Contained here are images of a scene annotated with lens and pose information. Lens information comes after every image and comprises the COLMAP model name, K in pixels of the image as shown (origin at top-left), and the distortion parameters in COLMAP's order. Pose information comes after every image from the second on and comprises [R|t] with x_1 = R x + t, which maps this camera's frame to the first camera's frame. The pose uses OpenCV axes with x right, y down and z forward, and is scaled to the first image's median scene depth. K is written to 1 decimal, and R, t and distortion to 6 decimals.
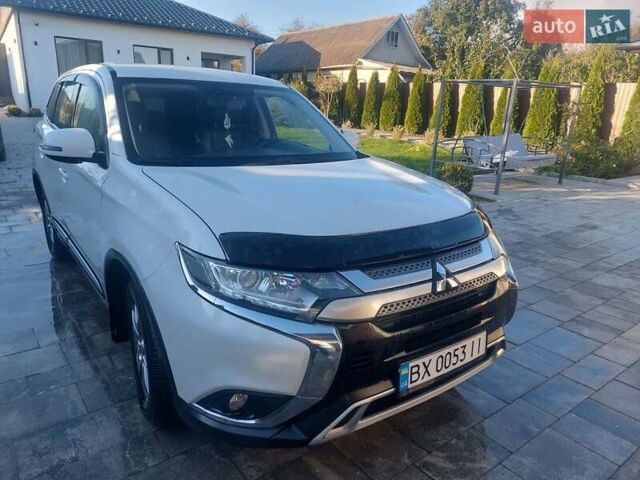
lens RADIAL K [[464.7, 0, 320.0], [0, 464.7, 240.0], [0, 0, 1]] dist [0.096308, -0.076485]
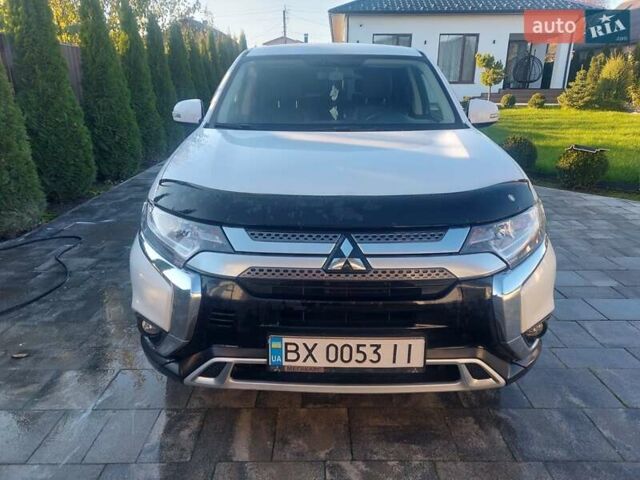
lens RADIAL K [[464.7, 0, 320.0], [0, 464.7, 240.0], [0, 0, 1]] dist [0.096308, -0.076485]
pose [[0.794632, 0.152214, -0.587700, 0.731256], [-0.141908, 0.987811, 0.063967, 0.003550], [0.590273, 0.032569, 0.806546, 0.288215]]
